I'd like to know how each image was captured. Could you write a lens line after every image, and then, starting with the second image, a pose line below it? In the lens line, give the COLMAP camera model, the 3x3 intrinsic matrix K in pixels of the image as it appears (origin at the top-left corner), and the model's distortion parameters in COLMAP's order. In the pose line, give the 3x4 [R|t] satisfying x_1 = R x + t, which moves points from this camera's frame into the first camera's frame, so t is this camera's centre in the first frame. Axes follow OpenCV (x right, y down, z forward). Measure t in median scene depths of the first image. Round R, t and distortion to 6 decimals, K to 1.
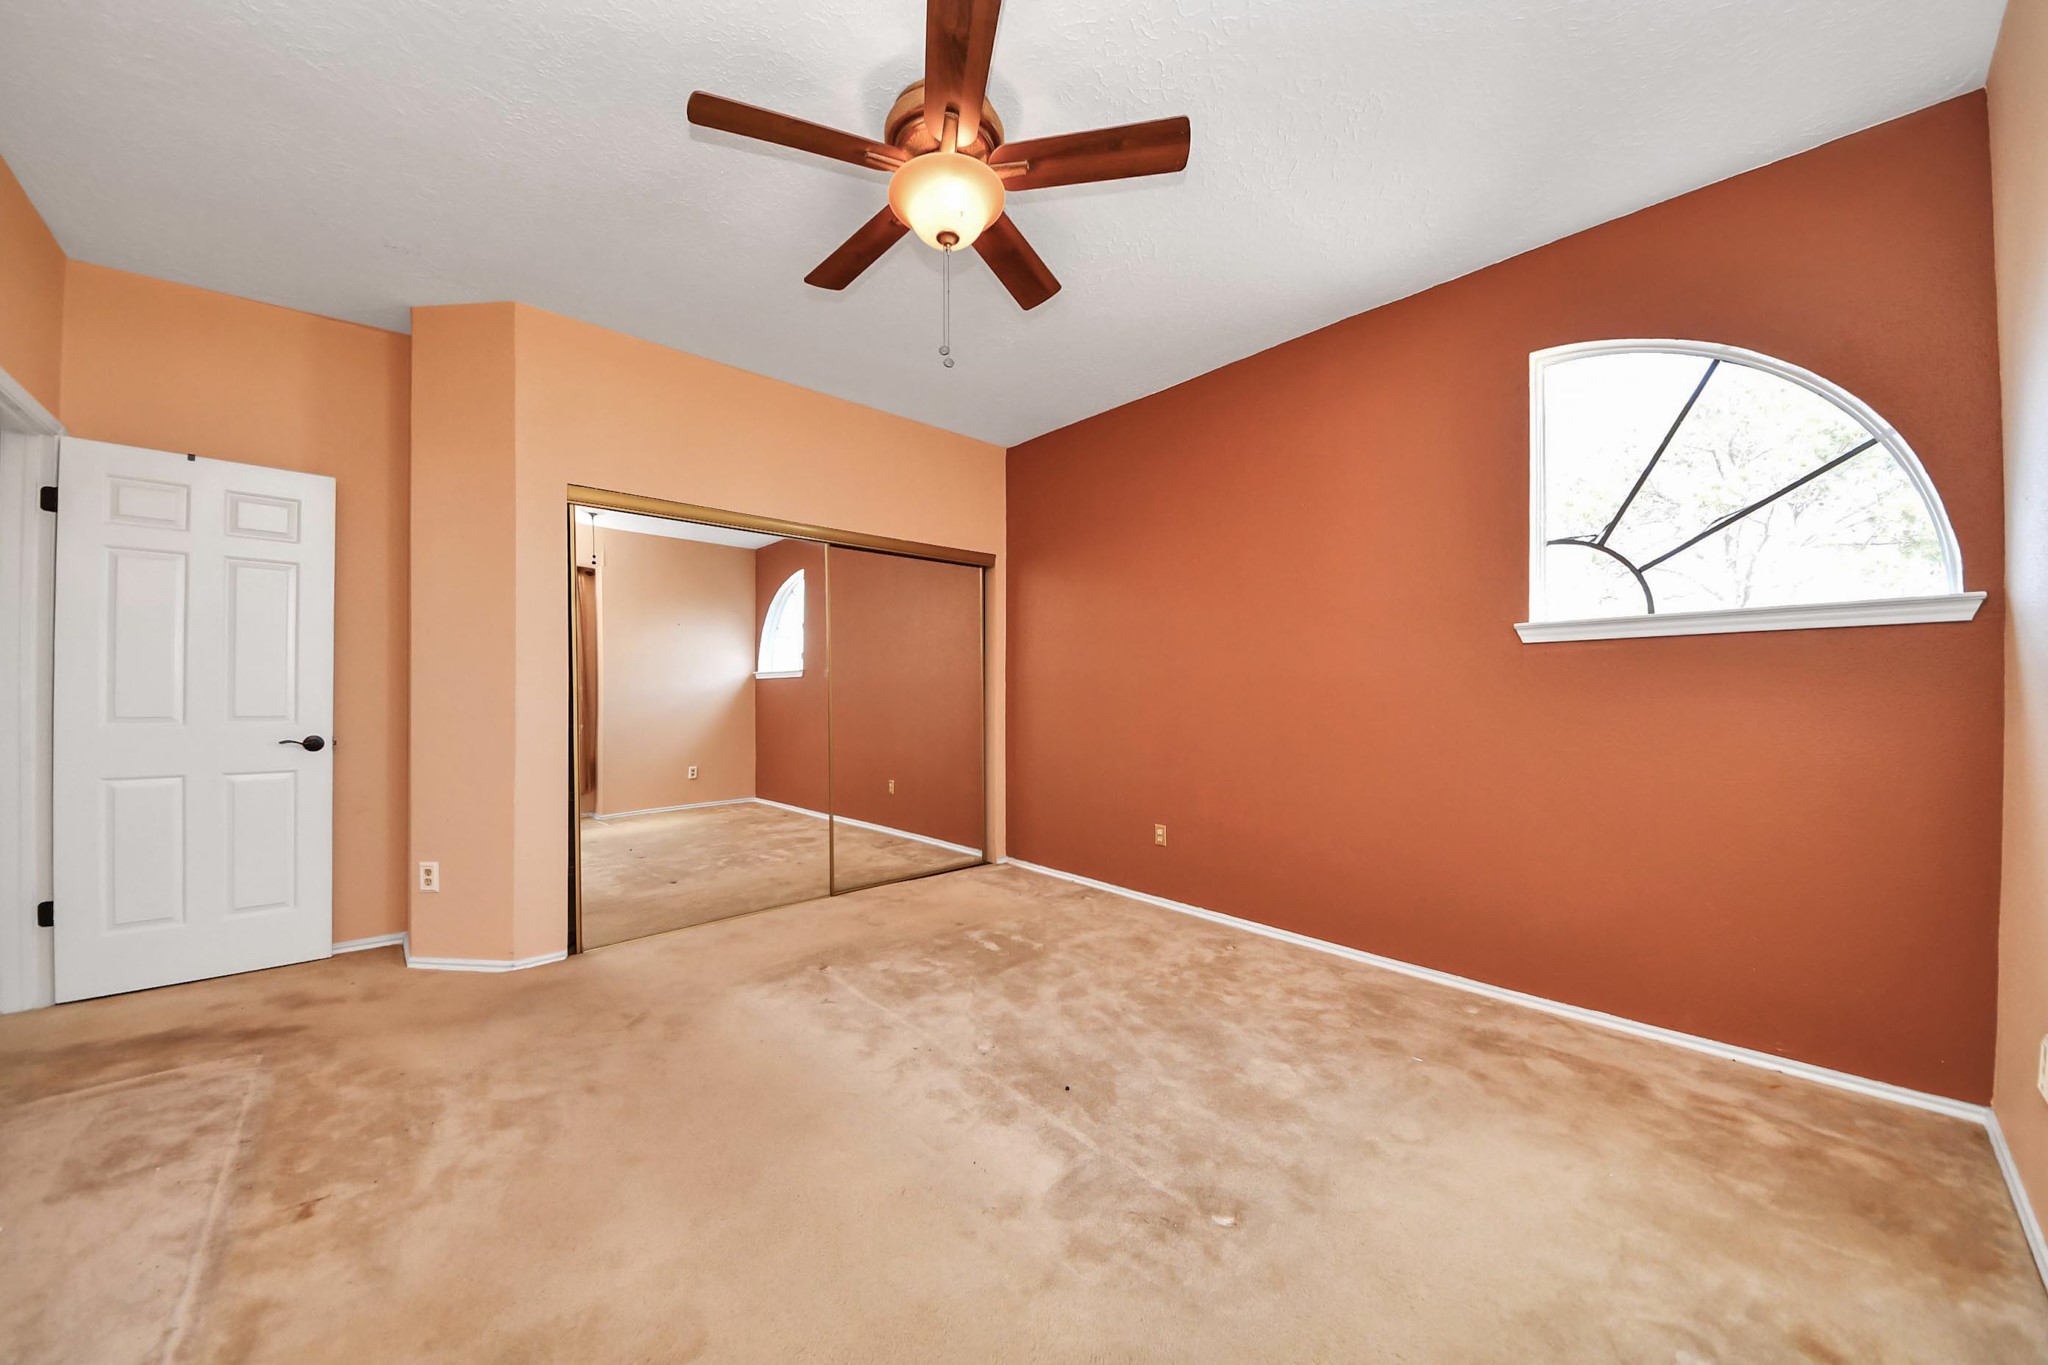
lens RADIAL K [[725.6, 0, 1028.5], [0, 725.6, 696.4], [0, 0, 1]] dist [0.029113, -0.020265]
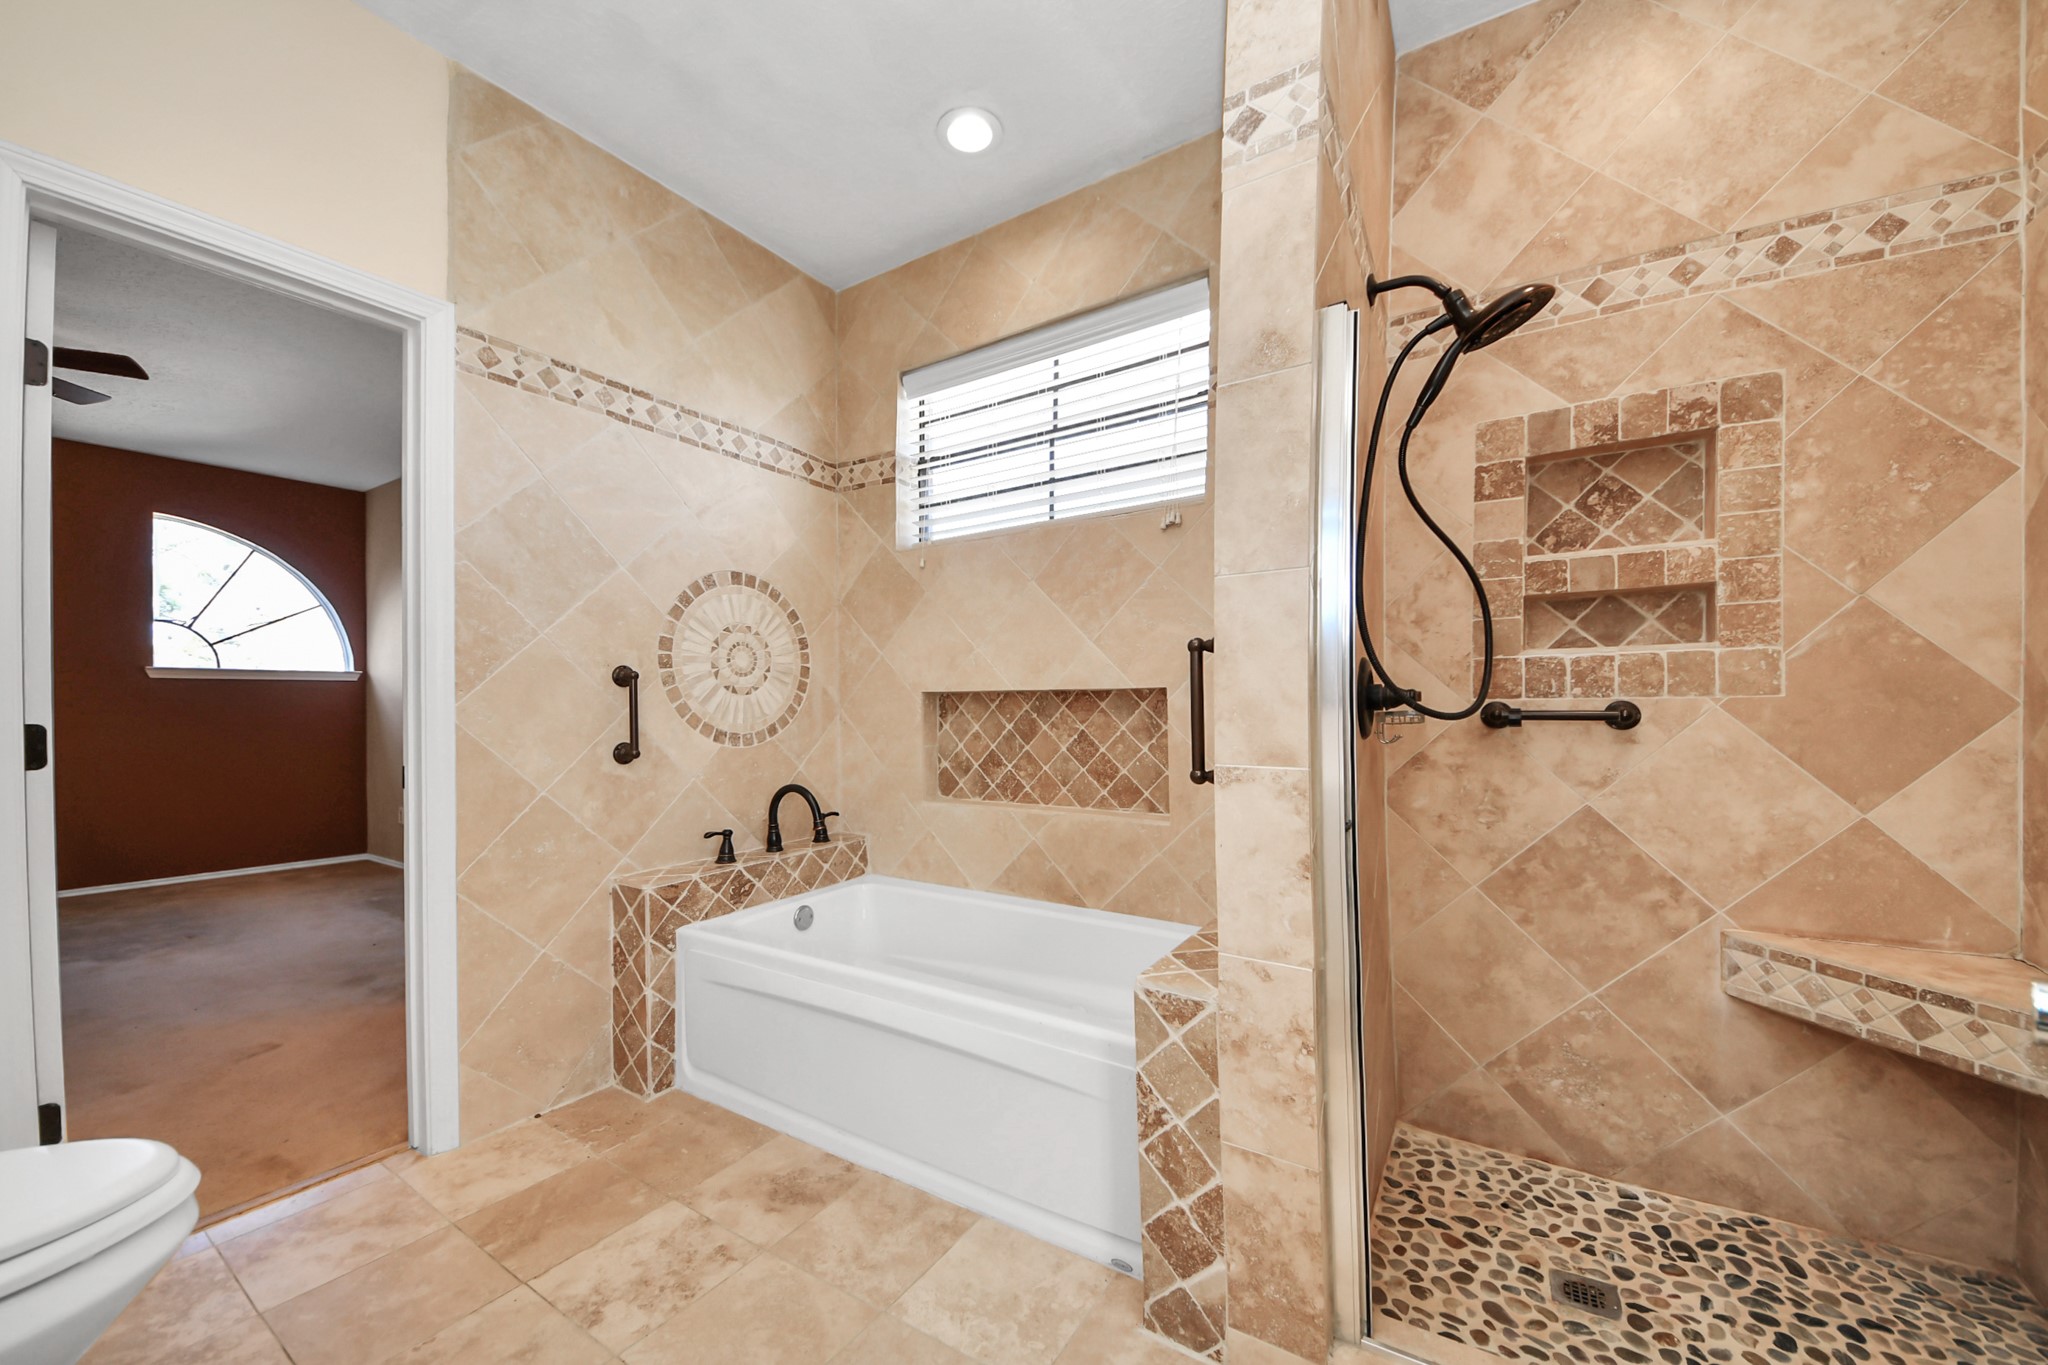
lens RADIAL K [[741.8, 0, 1014.8], [0, 741.8, 713.4], [0, 0, 1]] dist [0.029078, -0.022433]
pose [[-0.265189, -0.005892, 0.964178, -1.355926], [0.014196, 0.999849, 0.010015, 0.019027], [-0.964092, 0.016343, -0.265065, -0.428073]]
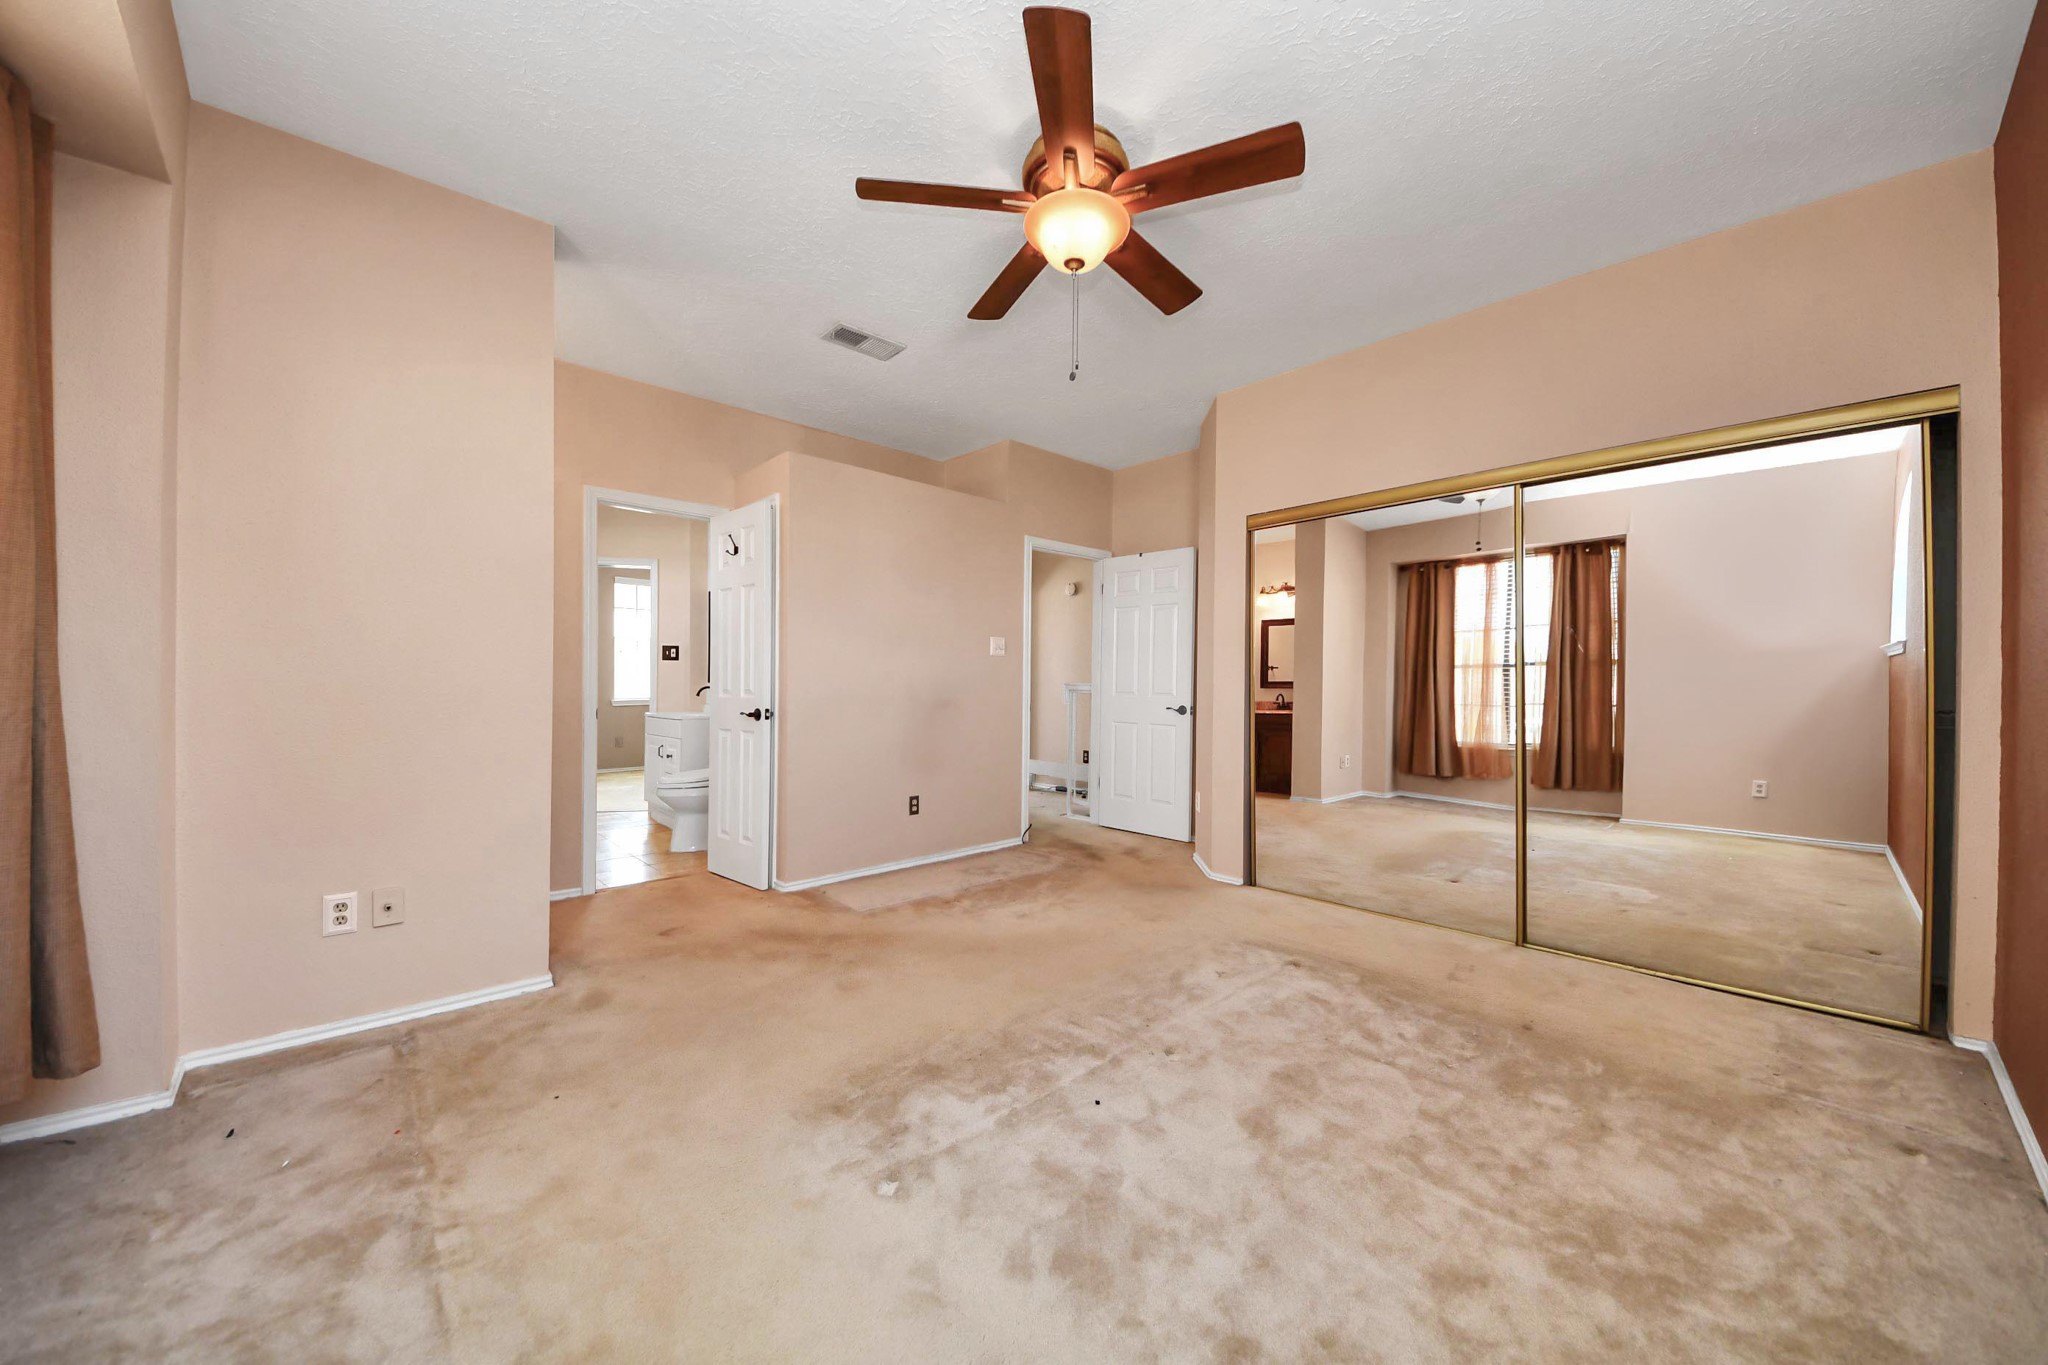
lens RADIAL K [[718.8, 0, 1023.3], [0, 718.8, 674.6], [0, 0, 1]] dist [0.024462, -0.019733]
pose [[0.016699, -0.009990, -0.999811, 0.681147], [-0.017200, 0.999799, -0.010277, 0.007549], [0.999713, 0.017368, 0.016524, 0.638468]]
